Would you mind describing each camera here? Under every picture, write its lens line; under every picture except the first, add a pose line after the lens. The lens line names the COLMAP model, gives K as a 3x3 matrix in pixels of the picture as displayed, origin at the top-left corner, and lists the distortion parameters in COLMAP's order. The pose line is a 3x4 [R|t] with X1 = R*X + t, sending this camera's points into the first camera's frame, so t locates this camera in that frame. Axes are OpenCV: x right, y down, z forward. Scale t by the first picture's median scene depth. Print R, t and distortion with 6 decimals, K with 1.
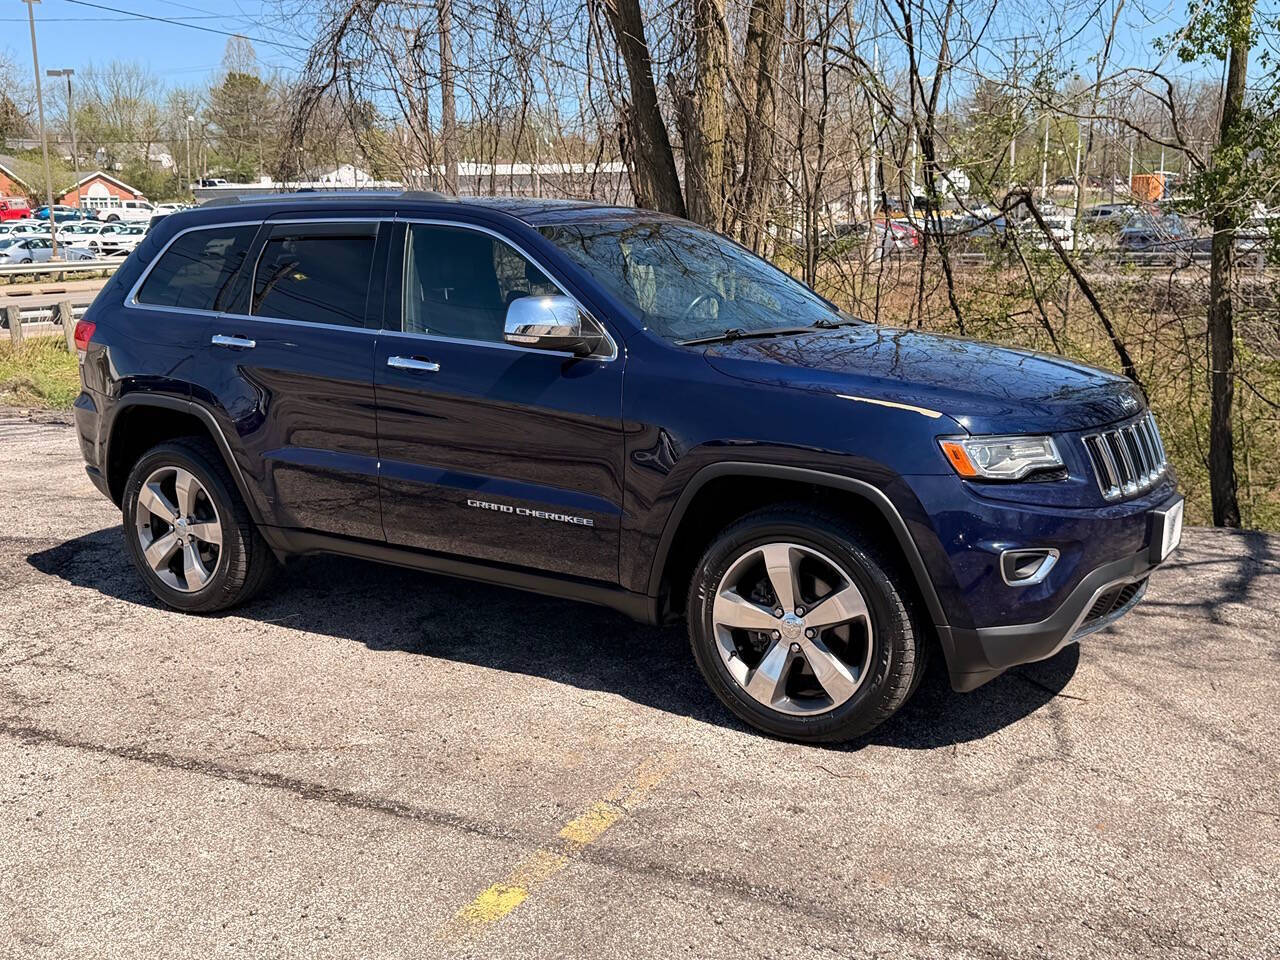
lens RADIAL K [[1276.8, 0, 636.4], [0, 1276.8, 484.3], [0, 0, 1]] dist [0.197075, -0.436130]
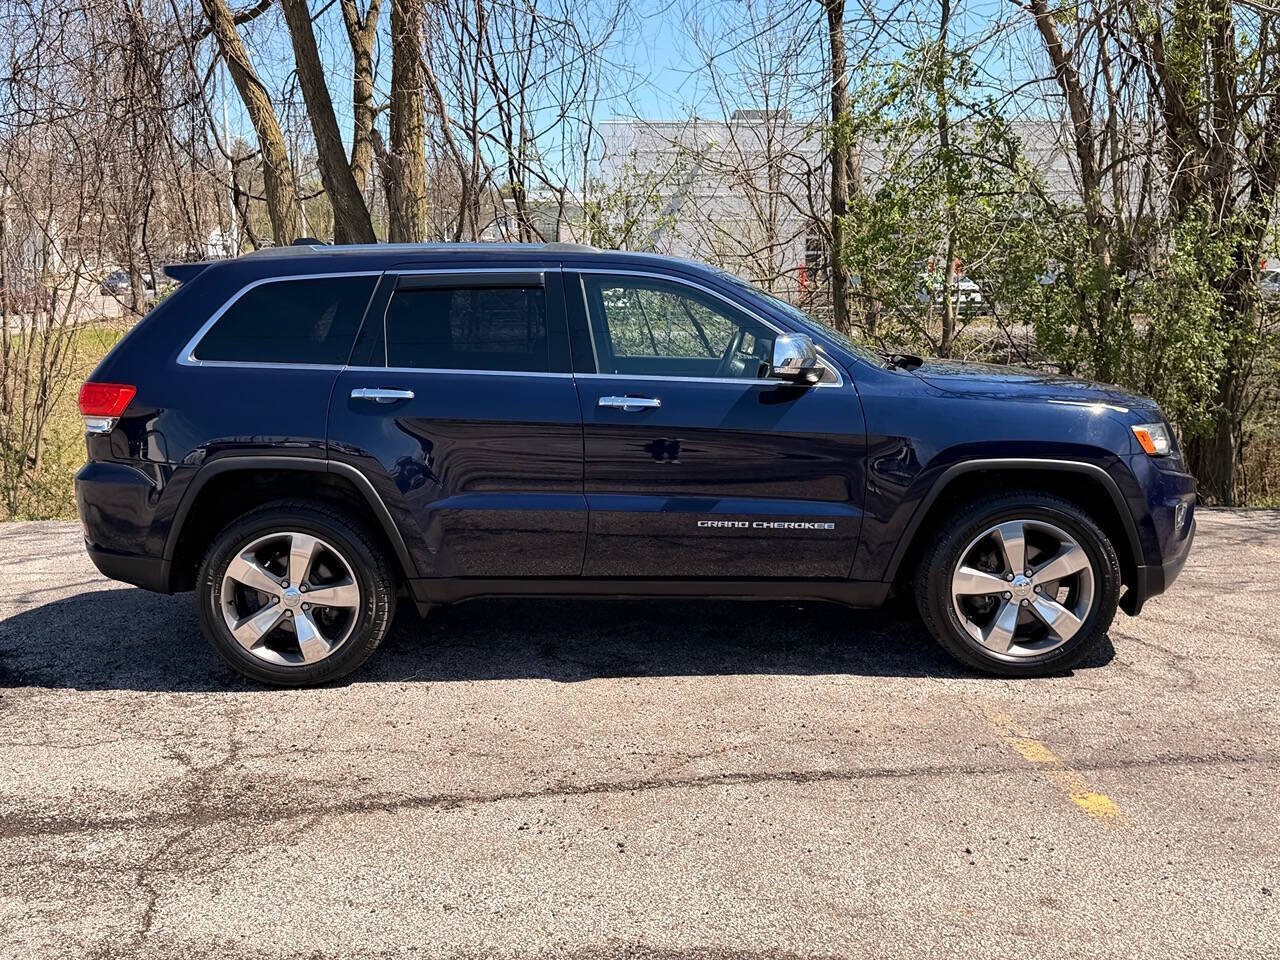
lens RADIAL K [[1278.9, 0, 637.3], [0, 1278.9, 482.2], [0, 0, 1]] dist [0.204480, -0.456091]
pose [[0.849608, -0.082226, 0.520965, -0.732673], [0.105611, 0.994290, -0.015301, -0.009790], [-0.516732, 0.068019, 0.853441, 0.084758]]
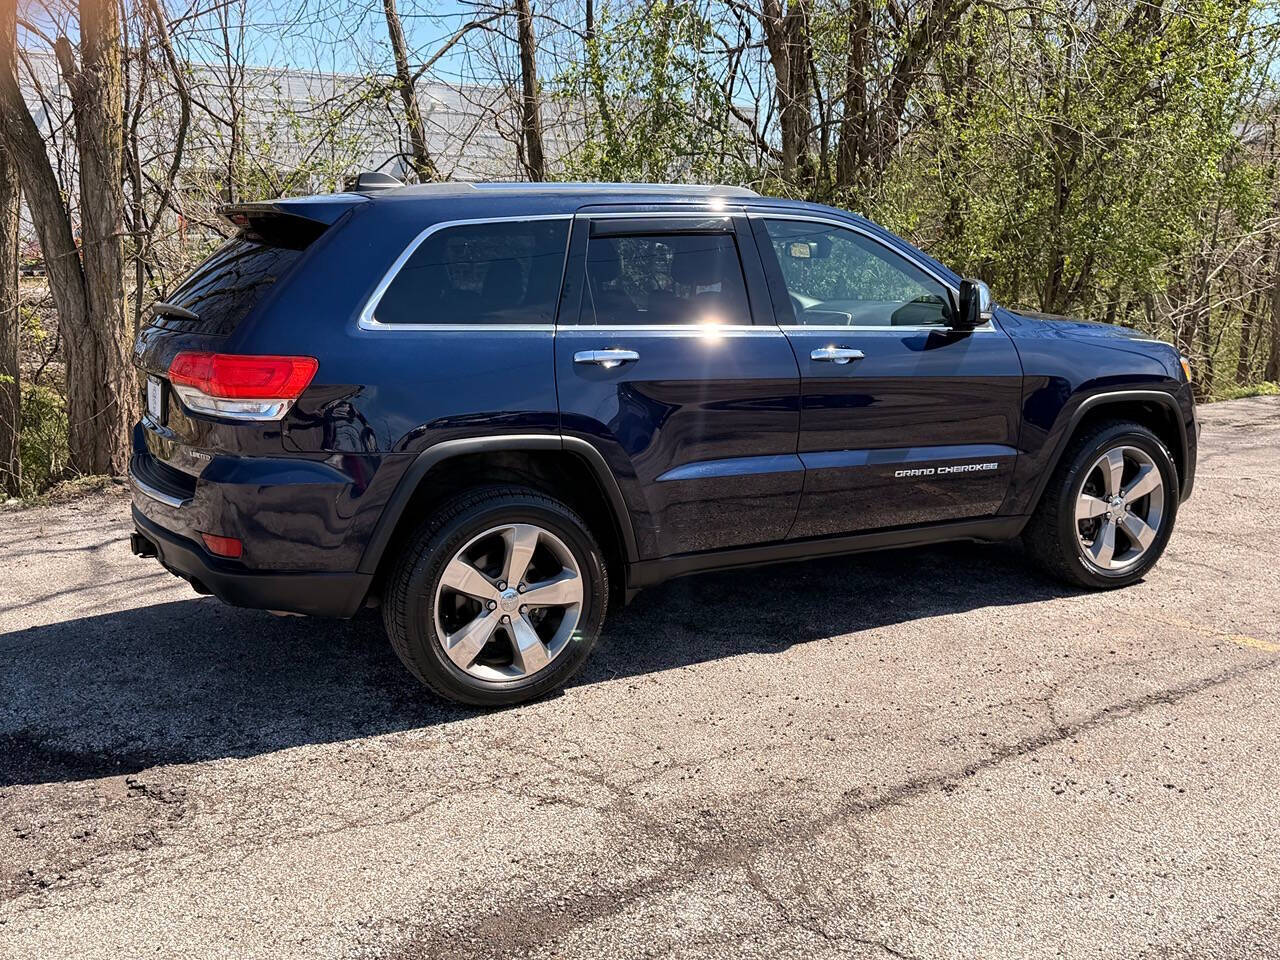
lens RADIAL K [[1276.8, 0, 636.4], [0, 1276.8, 484.3], [0, 0, 1]] dist [0.197075, -0.436130]
pose [[0.475439, -0.160109, 0.865057, -1.160963], [0.168426, 0.981677, 0.089126, -0.110060], [-0.863476, 0.103324, 0.493694, 0.640986]]
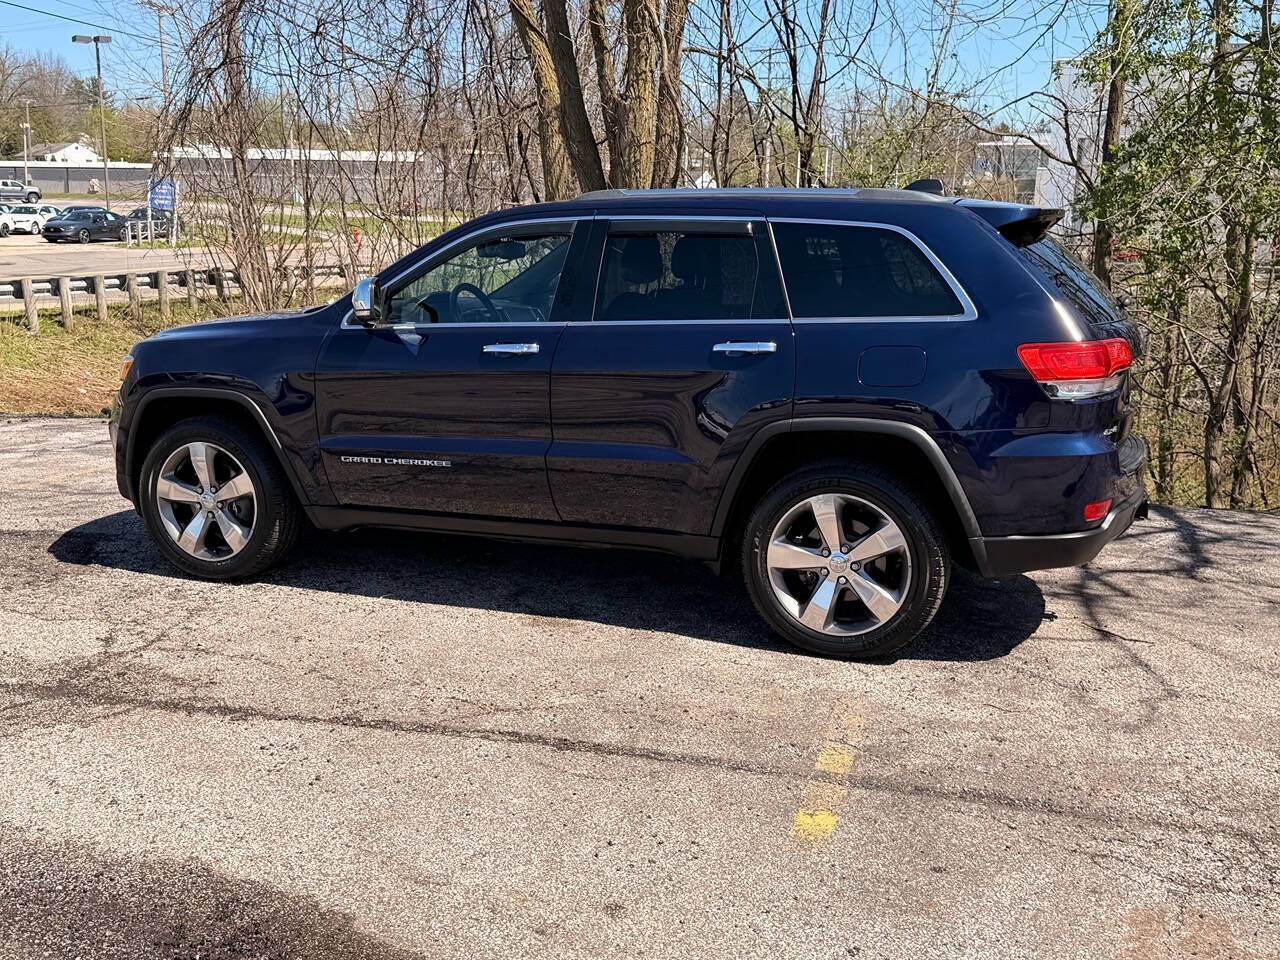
lens RADIAL K [[1276.8, 0, 636.4], [0, 1276.8, 484.3], [0, 0, 1]] dist [0.197075, -0.436130]
pose [[0.981804, -0.013712, 0.189400, -0.308802], [0.013049, 0.999904, 0.004749, 0.012141], [-0.189447, -0.002191, 0.981889, -0.052525]]
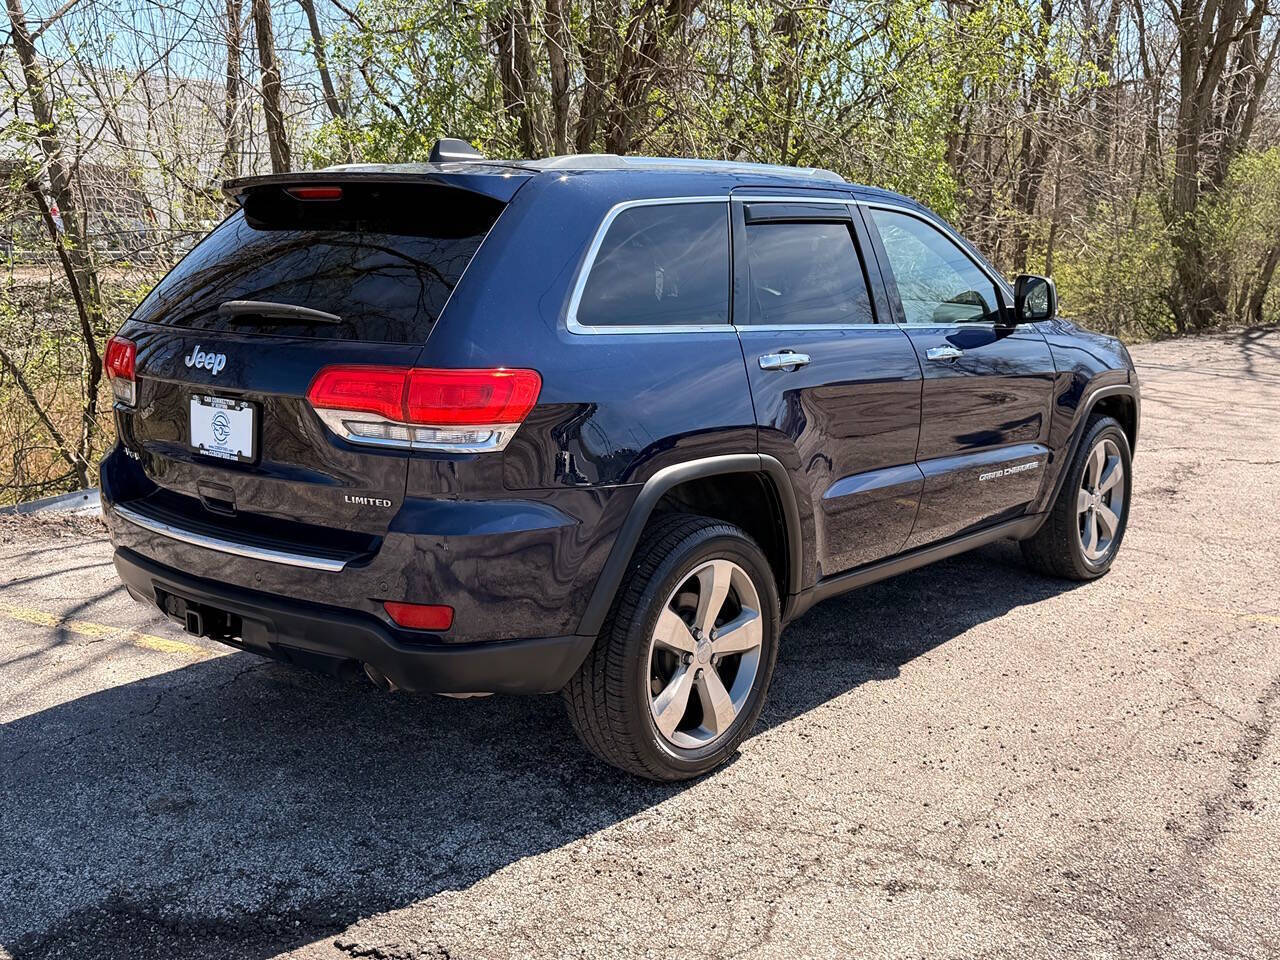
lens RADIAL K [[1279.0, 0, 644.3], [0, 1279.0, 487.7], [0, 0, 1]] dist [0.205127, -0.458386]
pose [[0.126225, -0.180460, 0.975449, -1.170455], [0.174549, 0.972013, 0.157237, -0.187734], [-0.976524, 0.150416, 0.154192, 1.086295]]
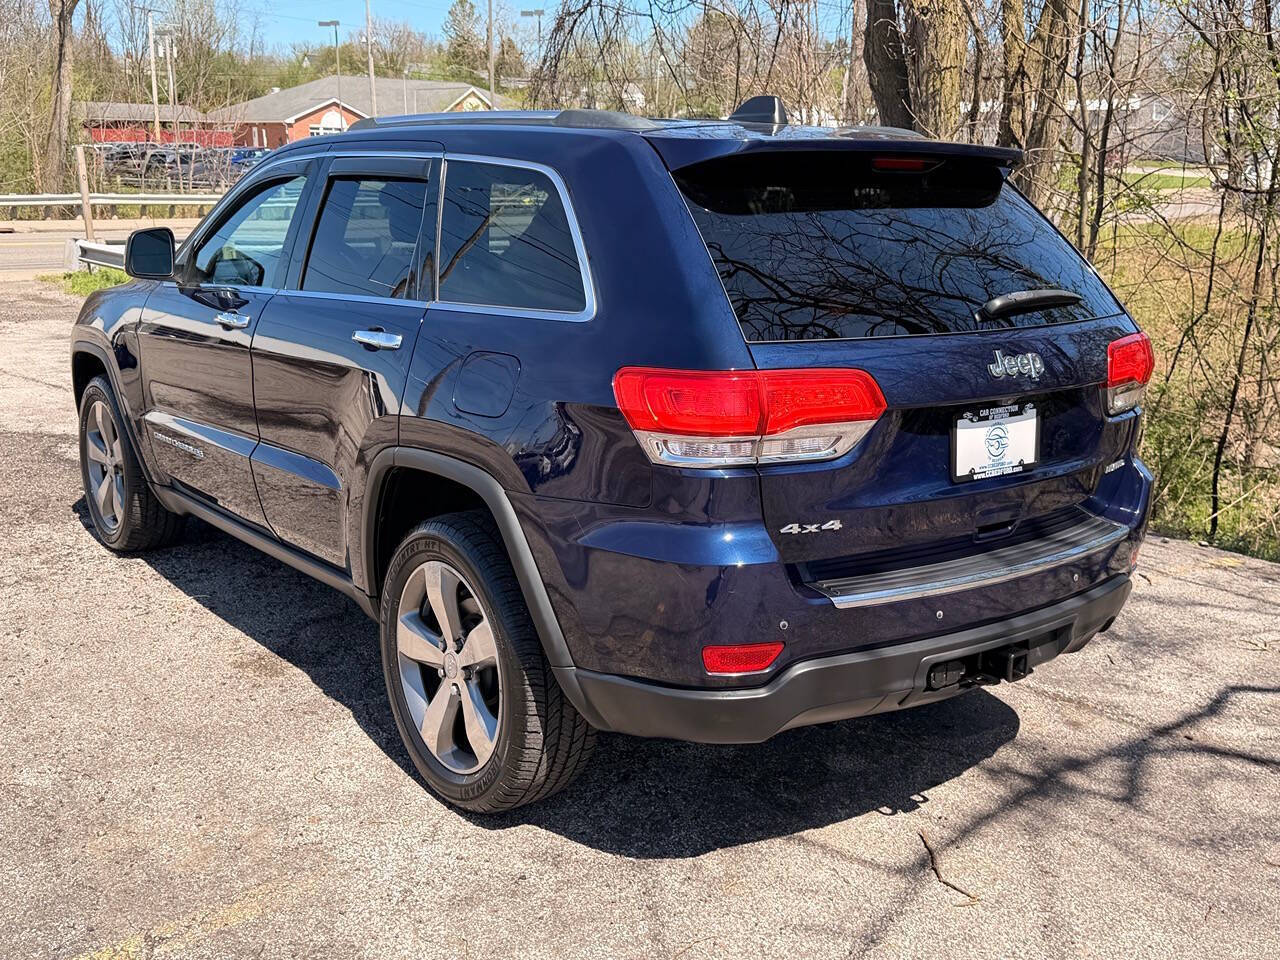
lens RADIAL K [[1276.8, 0, 636.4], [0, 1276.8, 484.3], [0, 0, 1]] dist [0.197075, -0.436130]
pose [[0.939431, 0.105879, -0.325973, 0.357620], [-0.091661, 0.994058, 0.058719, -0.065934], [0.330253, -0.025283, 0.943554, 0.299883]]
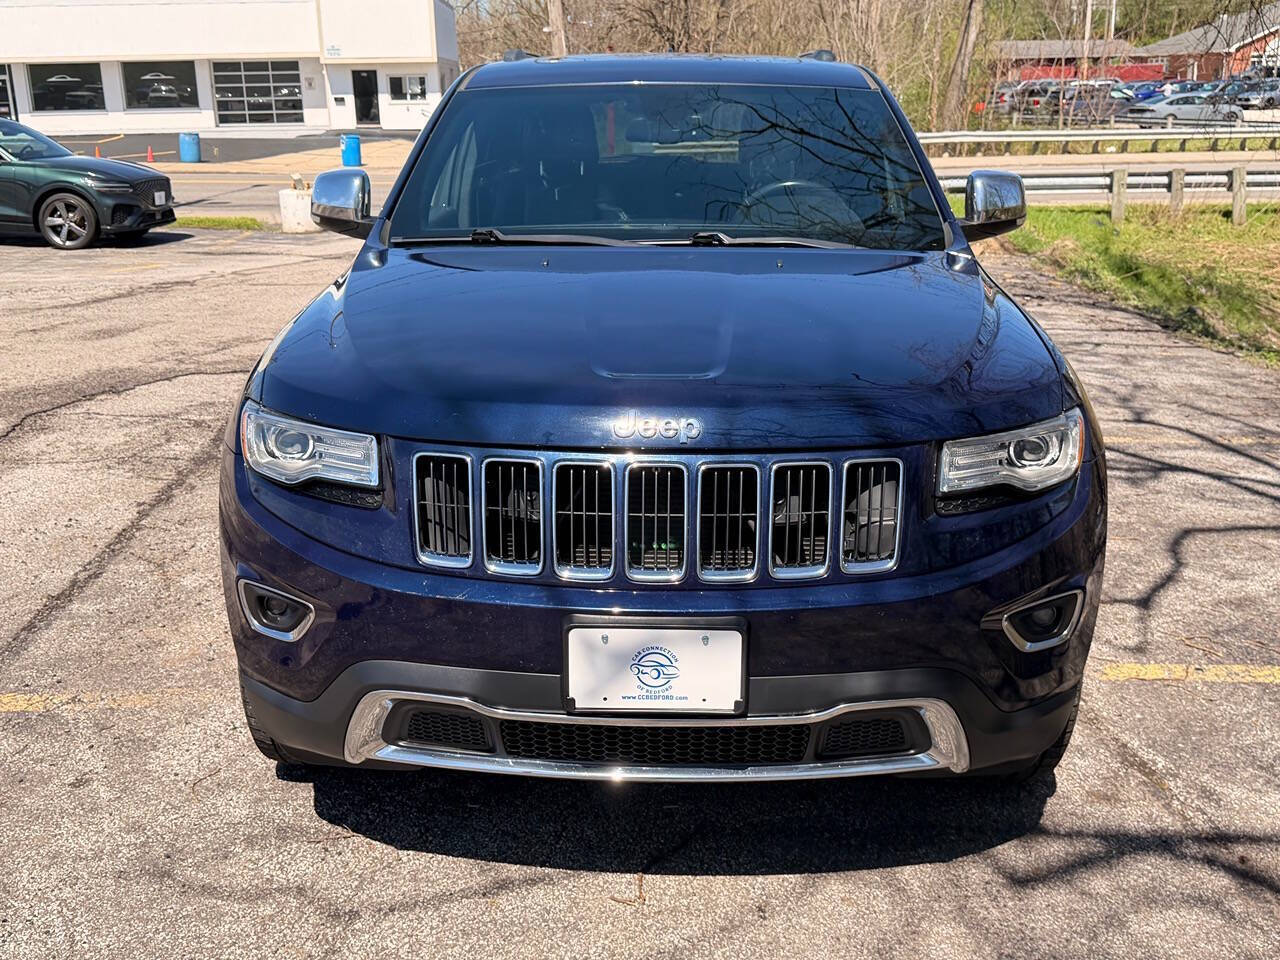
lens RADIAL K [[1278.9, 0, 637.3], [0, 1278.9, 482.2], [0, 0, 1]] dist [0.204480, -0.456091]
pose [[0.518126, 0.245180, -0.819410, 0.745980], [-0.161271, 0.968854, 0.187922, -0.127050], [0.839963, 0.034780, 0.541528, 0.628795]]
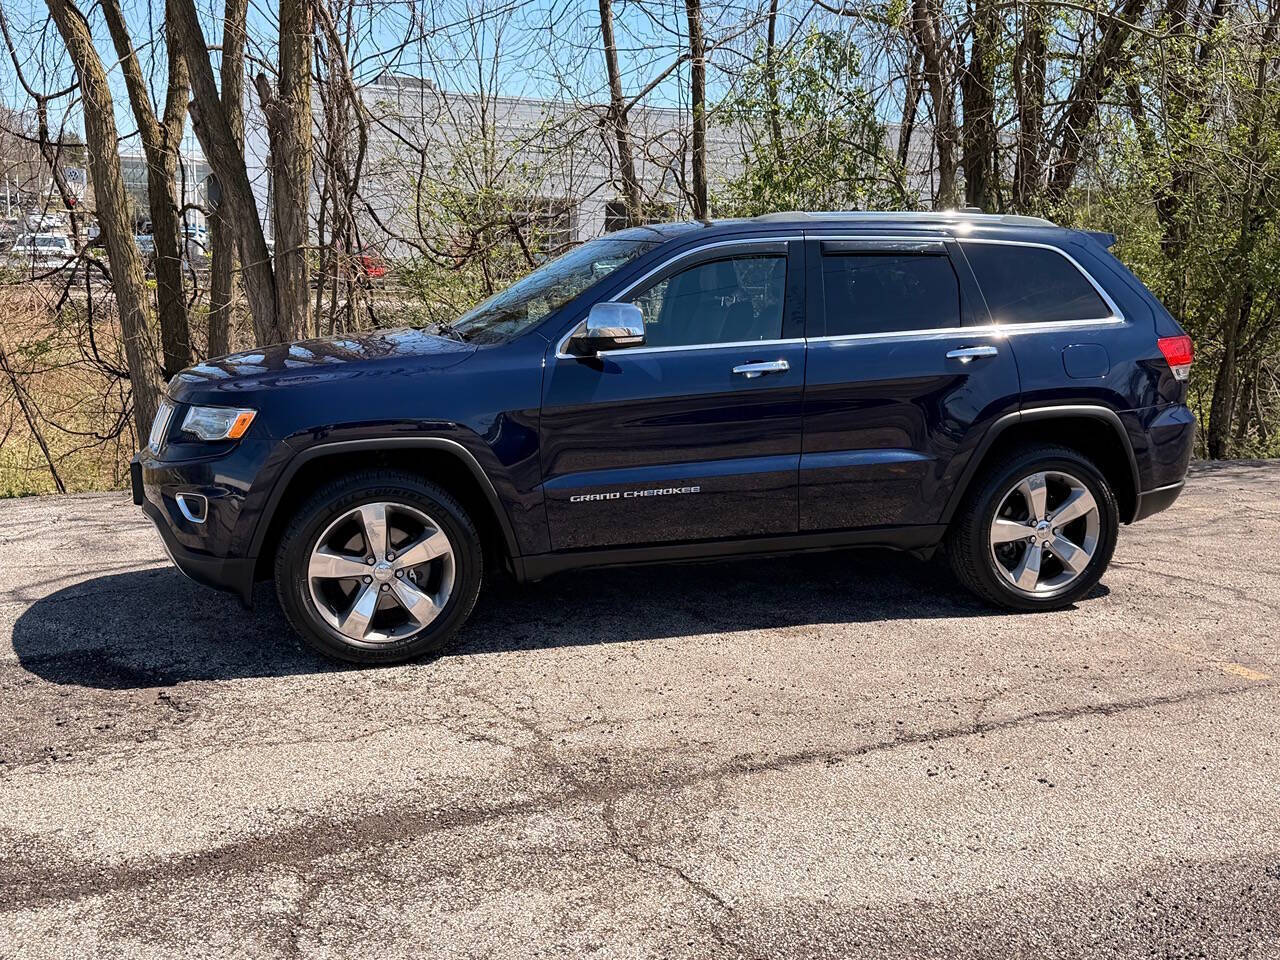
lens RADIAL K [[1276.5, 0, 639.9], [0, 1276.5, 485.7], [0, 0, 1]] dist [0.192910, -0.408925]
pose [[0.646192, -0.112363, 0.754858, -1.123668], [0.123385, 0.991471, 0.041961, -0.058381], [-0.753135, 0.066023, 0.654545, 0.408965]]
